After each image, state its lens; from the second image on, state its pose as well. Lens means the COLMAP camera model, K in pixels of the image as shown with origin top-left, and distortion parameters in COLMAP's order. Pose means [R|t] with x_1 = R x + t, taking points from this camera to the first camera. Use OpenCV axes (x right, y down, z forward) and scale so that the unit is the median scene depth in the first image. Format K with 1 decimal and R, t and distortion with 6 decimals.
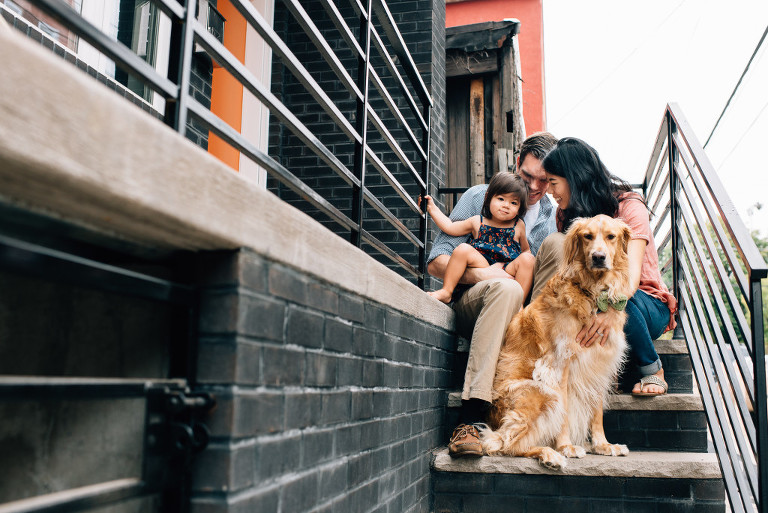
lens RADIAL K [[767.9, 0, 384.0], [0, 767.9, 256.5], [0, 0, 1]] dist [-0.150558, -0.000309]
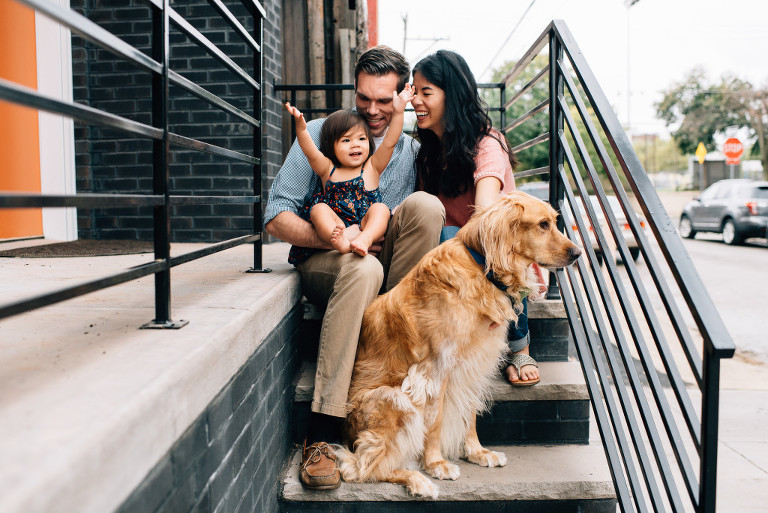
lens RADIAL K [[712.0, 0, 366.4], [0, 712.0, 255.9], [0, 0, 1]] dist [-0.135011, -0.005602]
pose [[0.980743, -0.048485, 0.189191, 0.021191], [0.003066, 0.972399, 0.233305, -0.144123], [-0.195281, -0.228232, 0.953822, 0.274319]]
